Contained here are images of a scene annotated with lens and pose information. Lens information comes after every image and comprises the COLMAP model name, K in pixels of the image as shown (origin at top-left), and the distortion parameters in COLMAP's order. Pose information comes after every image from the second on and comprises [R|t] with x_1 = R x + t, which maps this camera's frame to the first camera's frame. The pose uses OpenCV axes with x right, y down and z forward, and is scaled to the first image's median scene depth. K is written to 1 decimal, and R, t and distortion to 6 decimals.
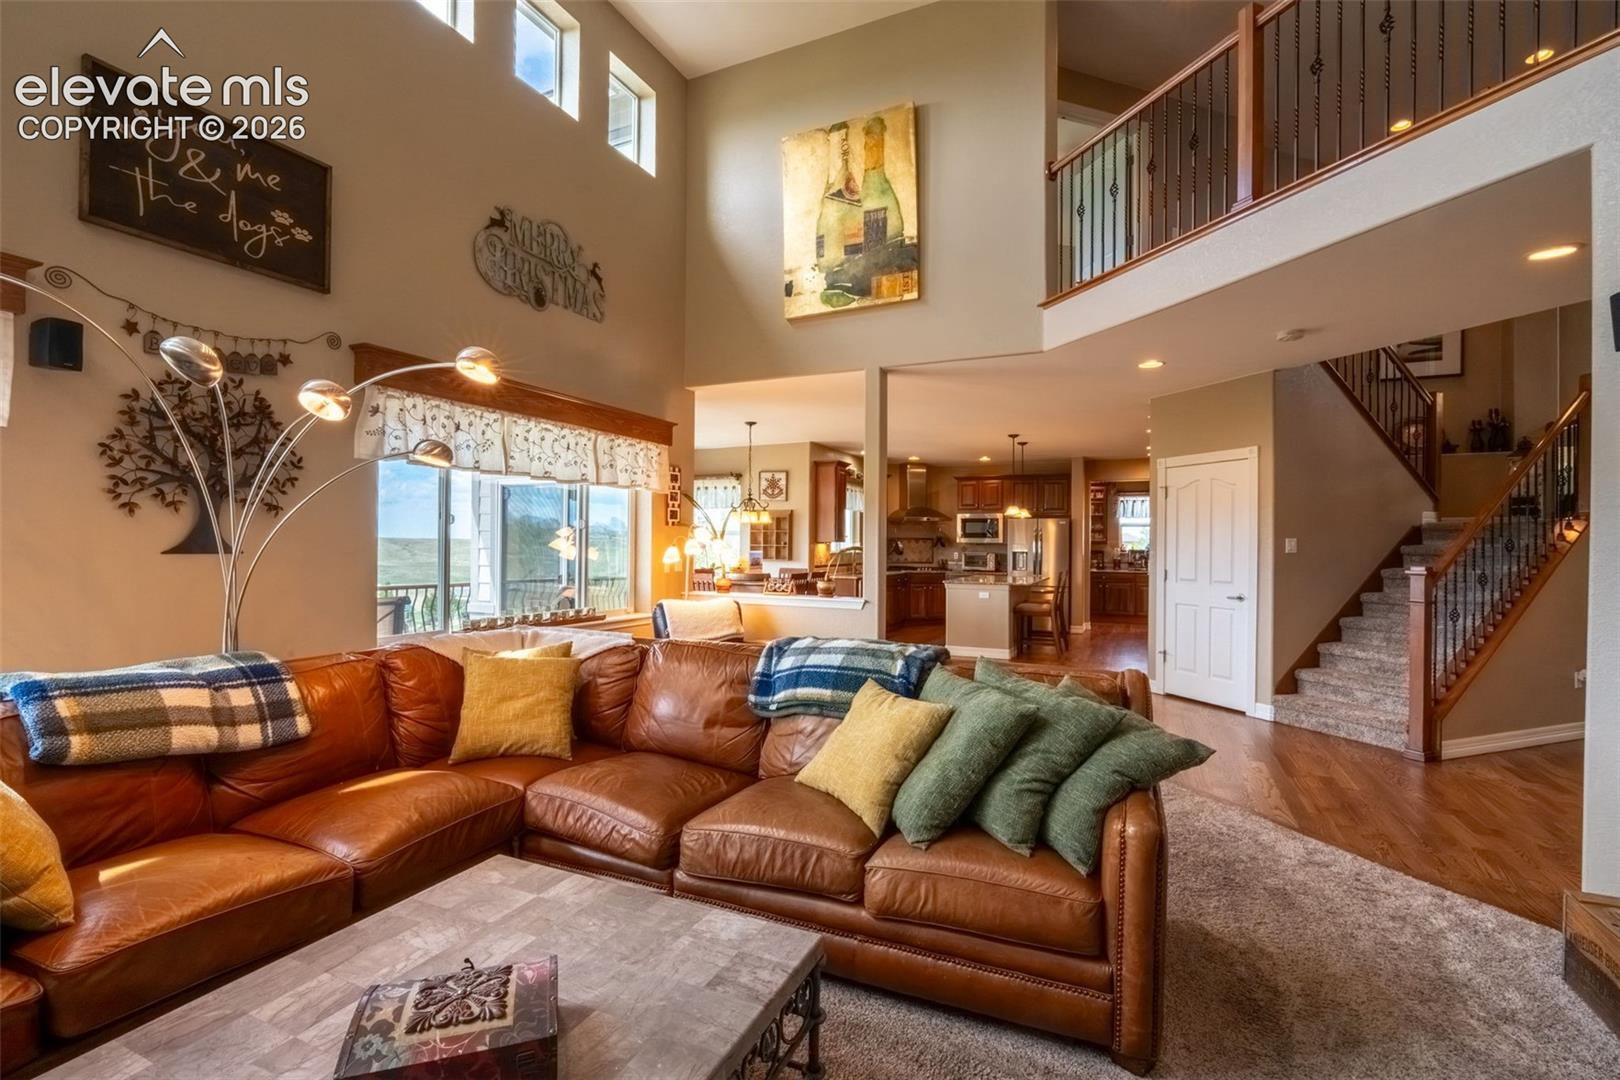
lens RADIAL K [[710.8, 0, 814.9], [0, 710.8, 542.6], [0, 0, 1]] dist [-0.007662, 0.000134]
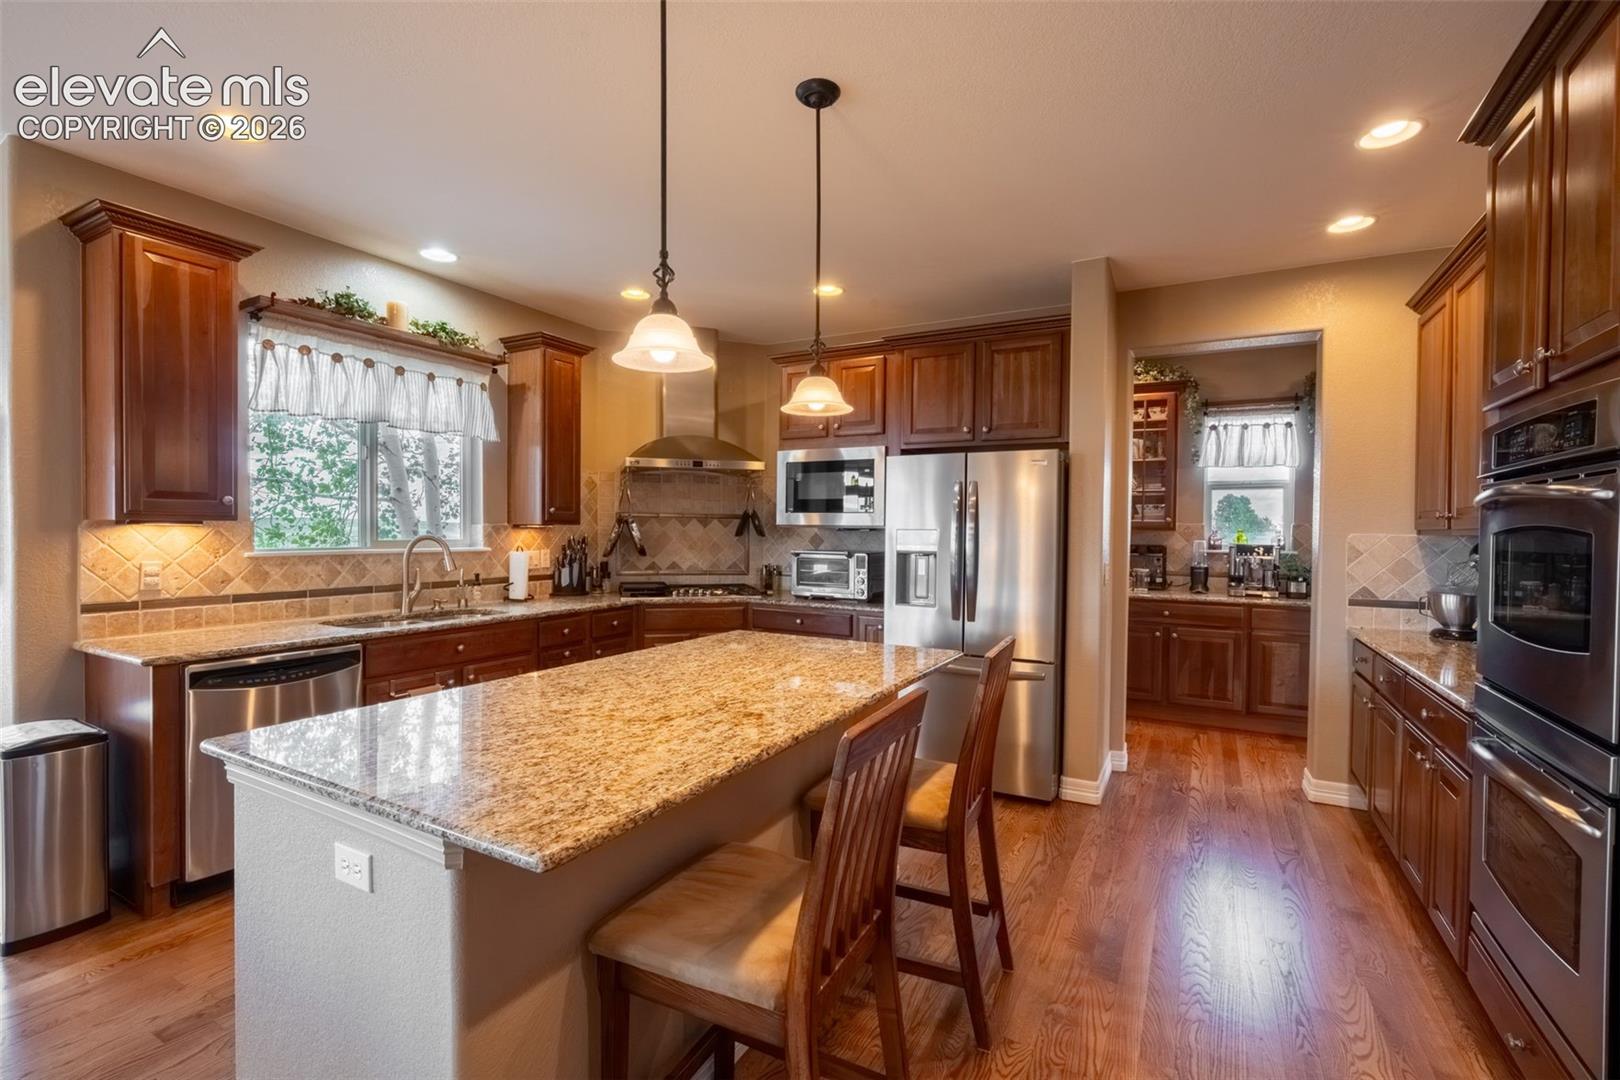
lens RADIAL K [[710.8, 0, 807.8], [0, 710.8, 536.8], [0, 0, 1]] dist [-0.007662, 0.000134]
pose [[0.996416, 0.004259, -0.084478, 0.248653], [-0.003025, 0.999887, 0.014724, 0.000631], [0.084531, -0.014416, 0.996317, 0.607247]]
